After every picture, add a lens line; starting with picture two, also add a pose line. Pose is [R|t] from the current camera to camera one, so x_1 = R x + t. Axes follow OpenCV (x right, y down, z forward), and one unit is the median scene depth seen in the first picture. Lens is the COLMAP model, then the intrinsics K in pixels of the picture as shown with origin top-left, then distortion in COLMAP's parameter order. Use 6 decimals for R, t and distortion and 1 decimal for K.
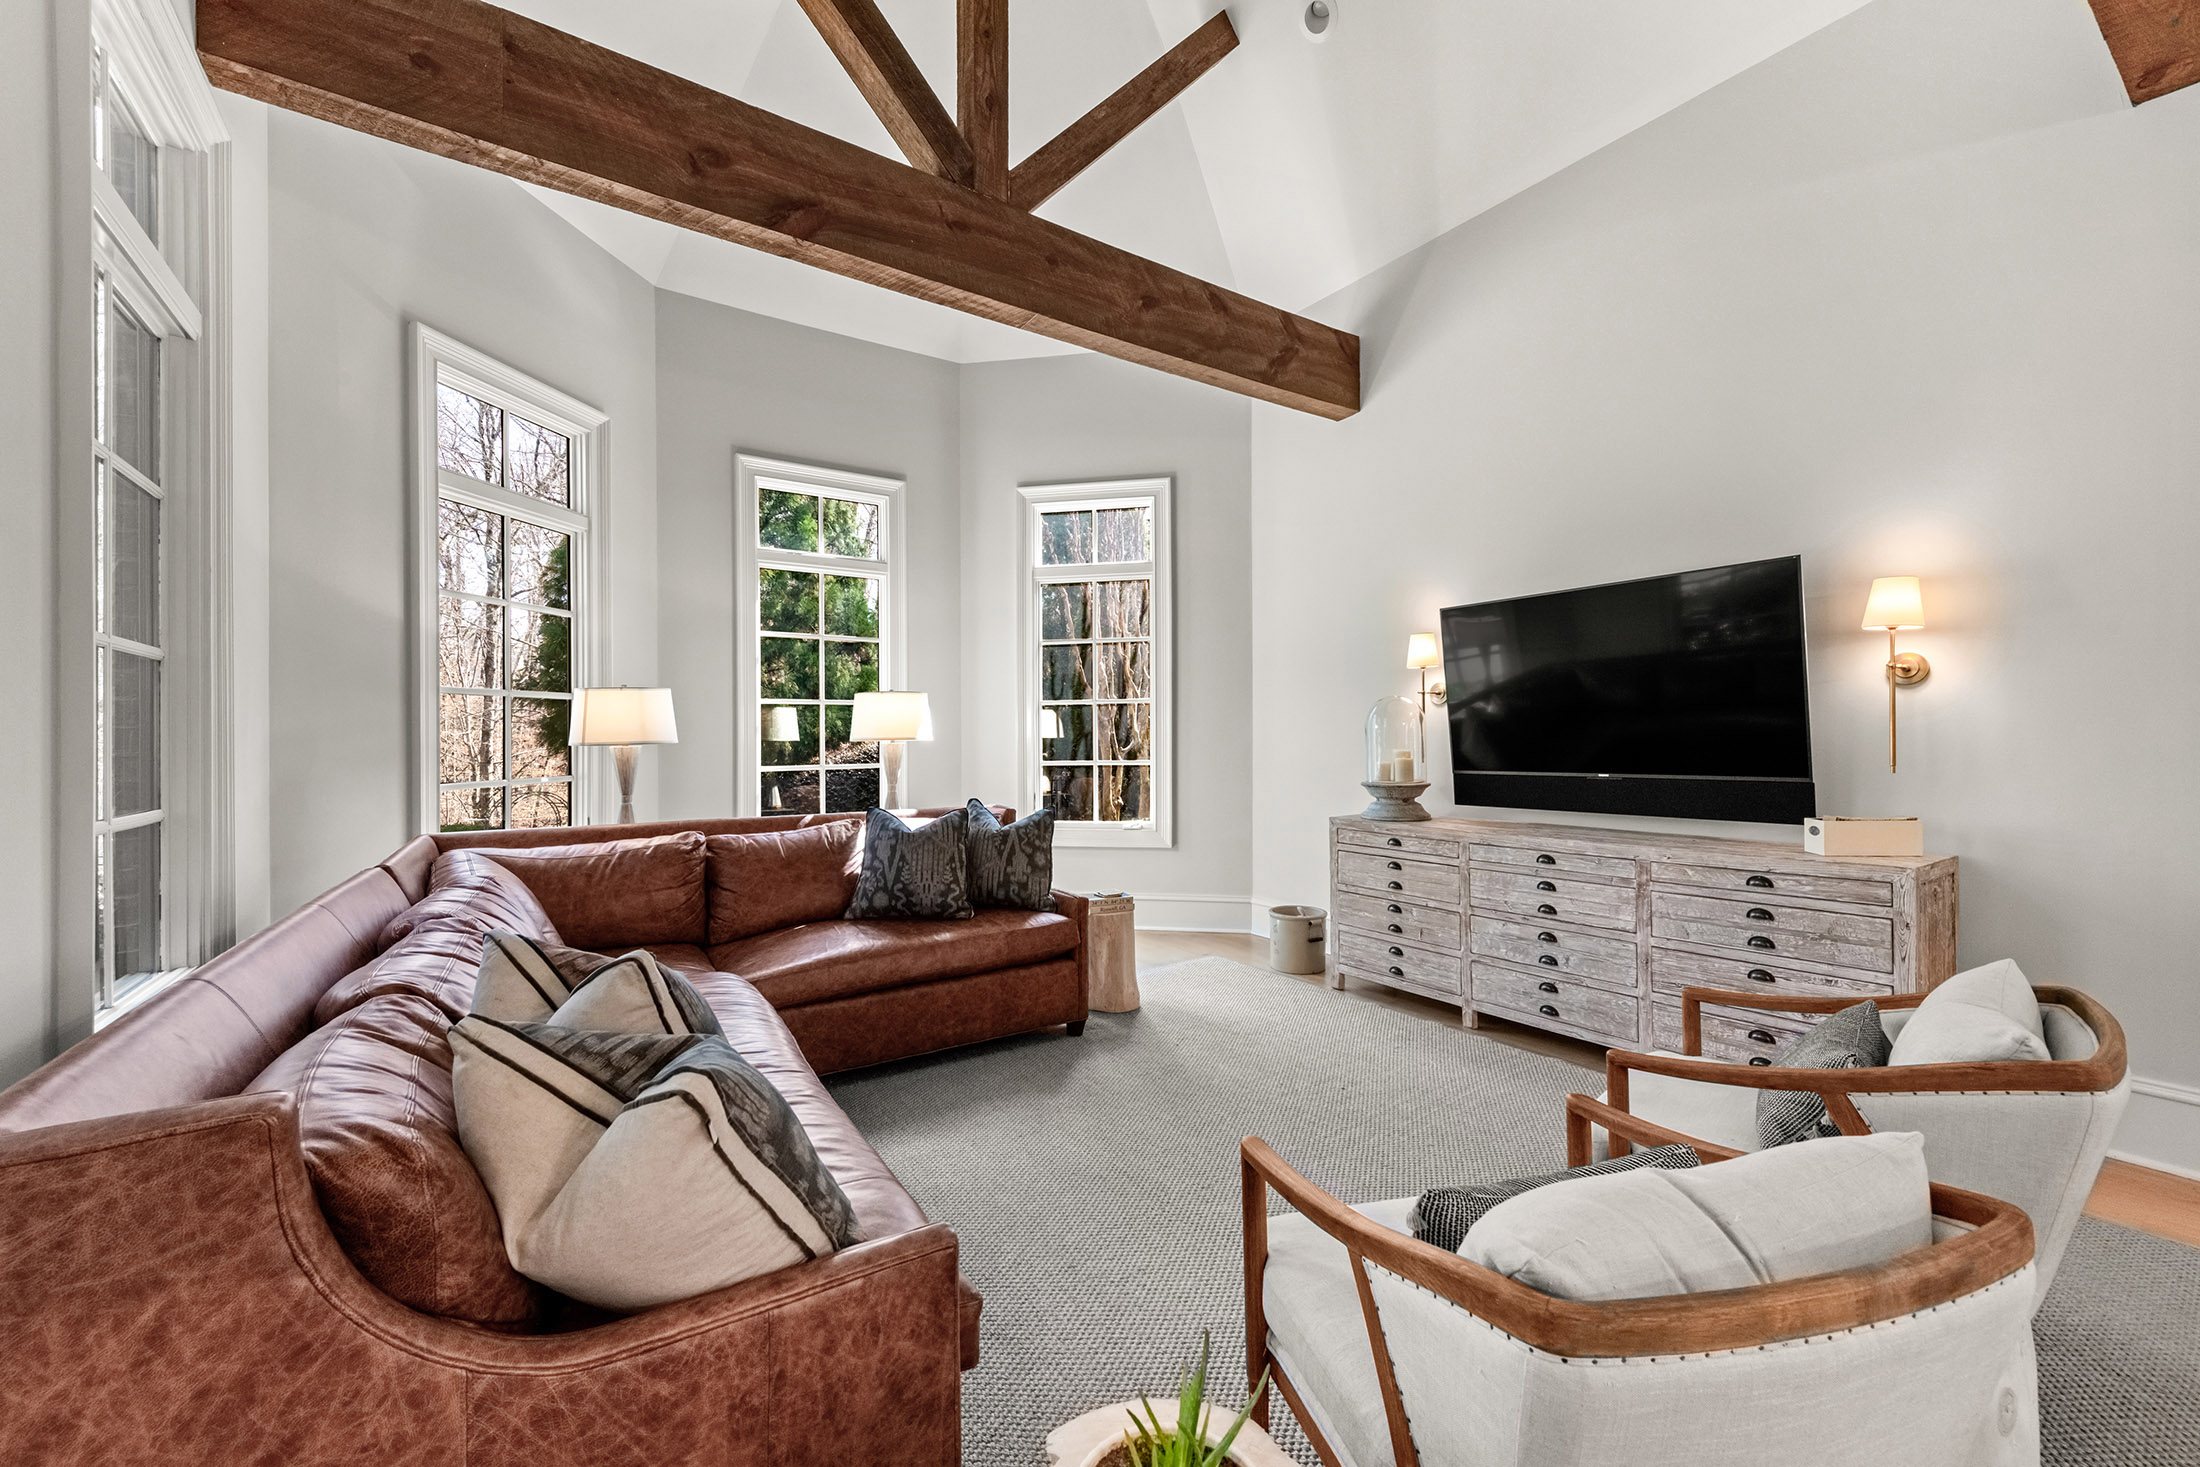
lens RADIAL K [[884.4, 0, 1106.7], [0, 884.4, 735.5], [0, 0, 1]] dist [0.007869, -0.001419]
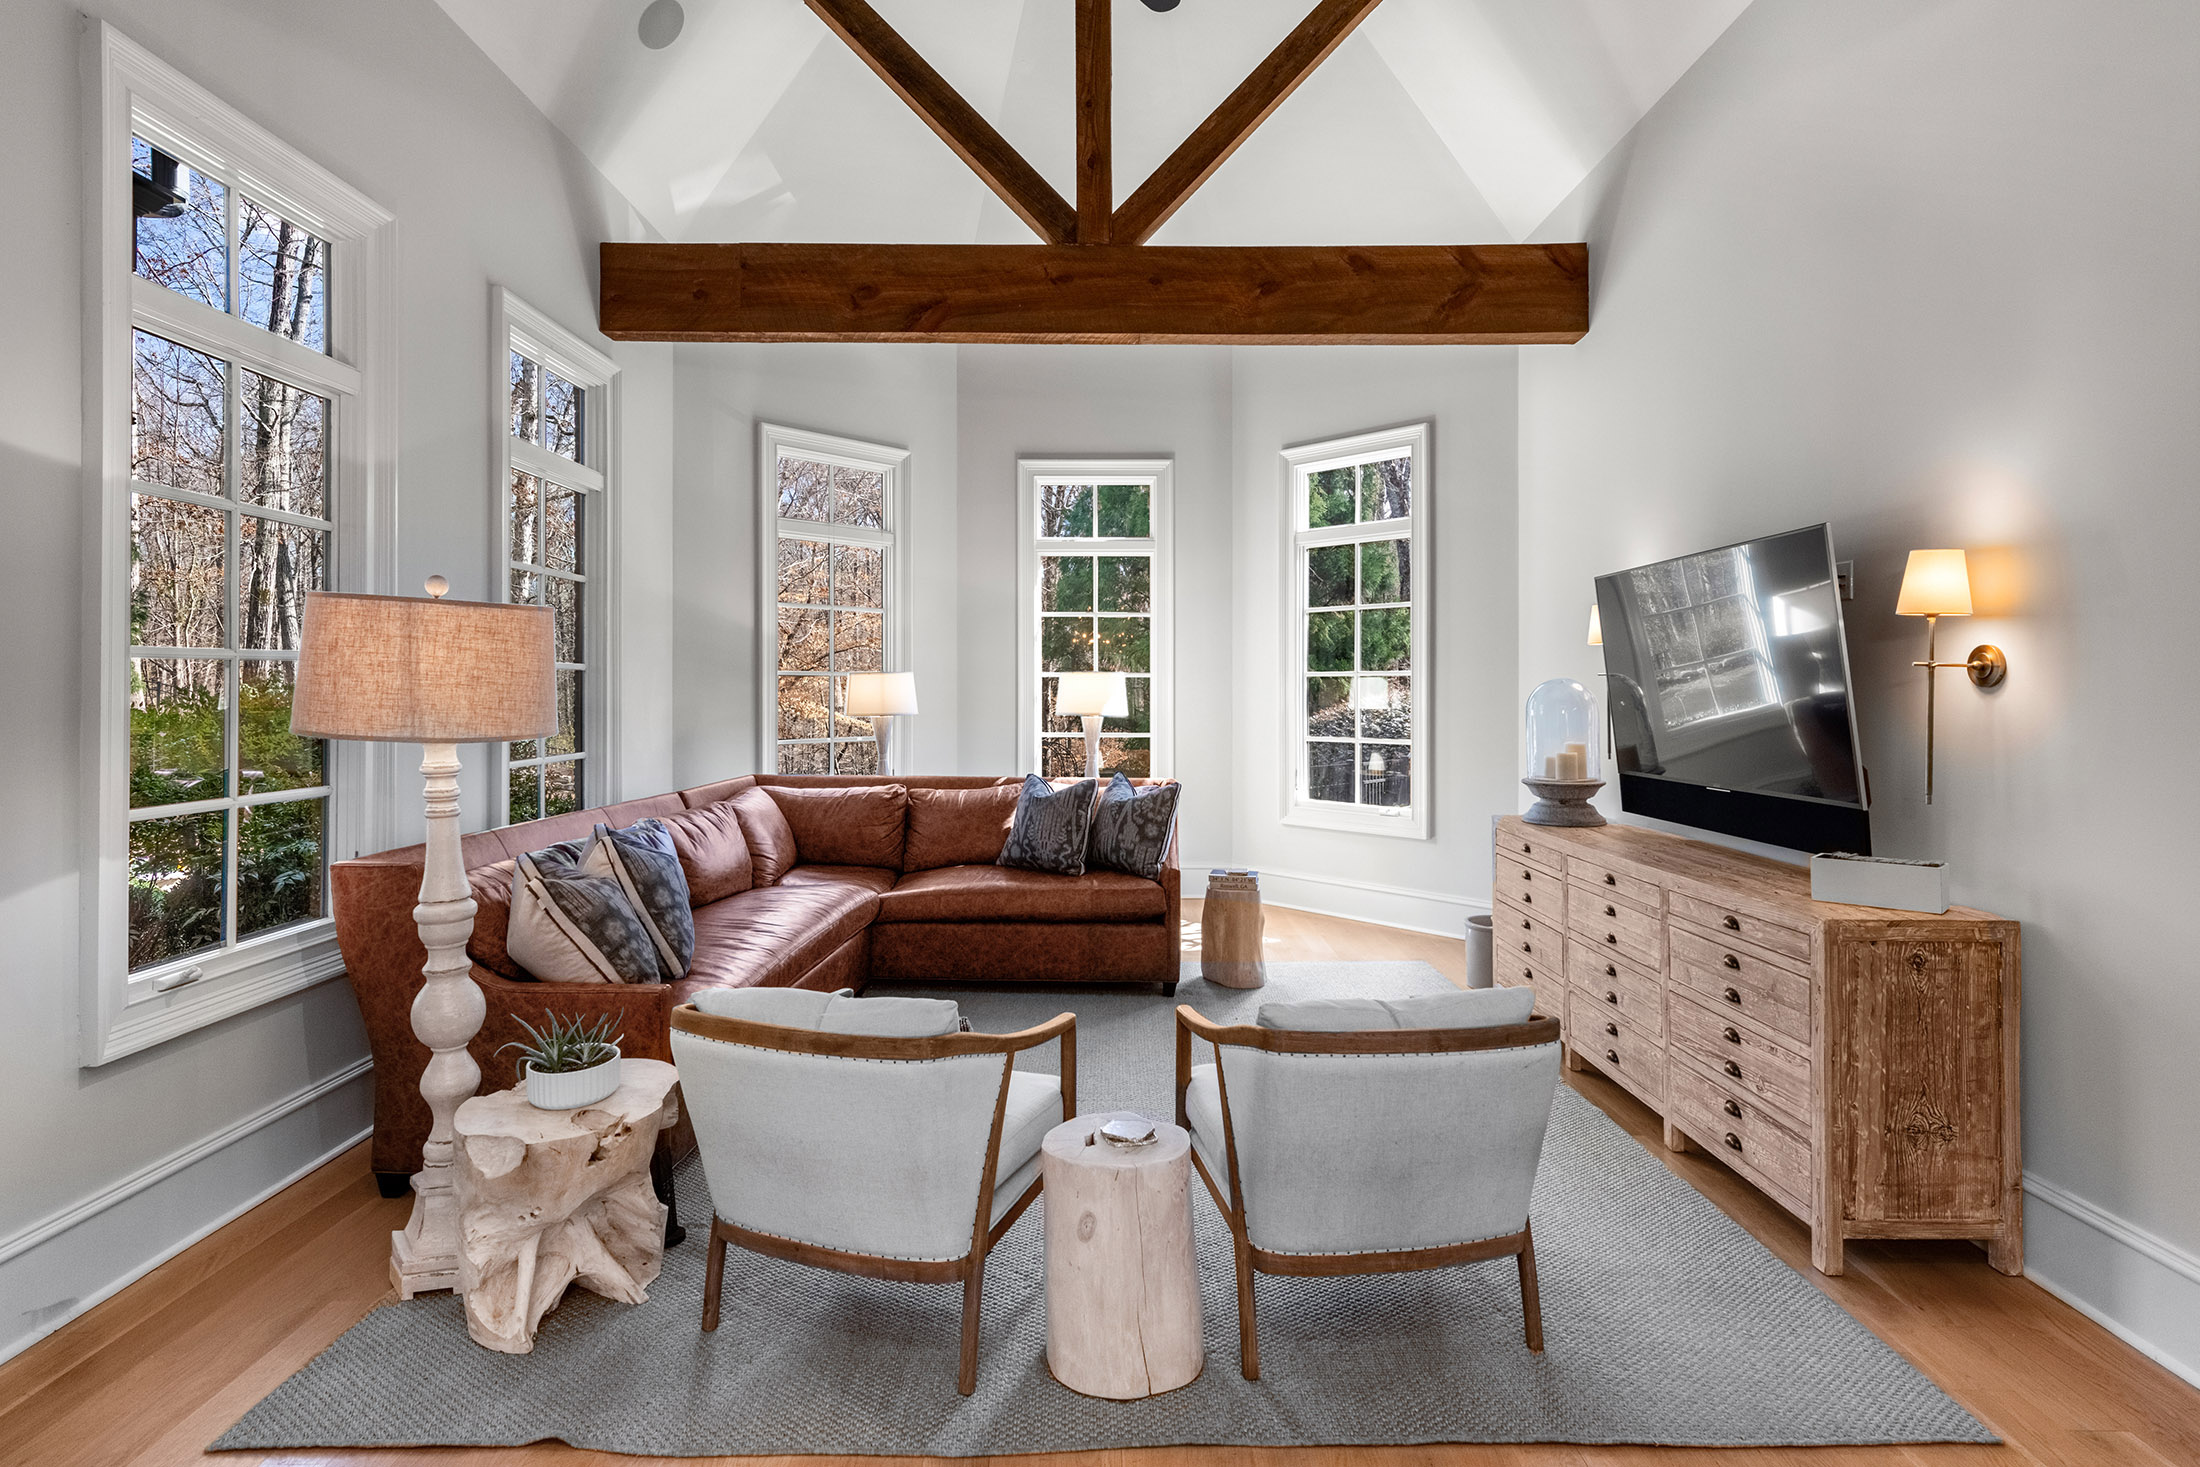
lens RADIAL K [[1093.8, 0, 1082.3], [0, 1093.8, 688.6], [0, 0, 1]] dist [0.002786, -0.000066]
pose [[0.817178, 0.012043, -0.576259, 0.646973], [-0.009831, 0.999927, 0.006956, -0.044177], [0.576301, -0.000020, 0.817238, -0.149865]]
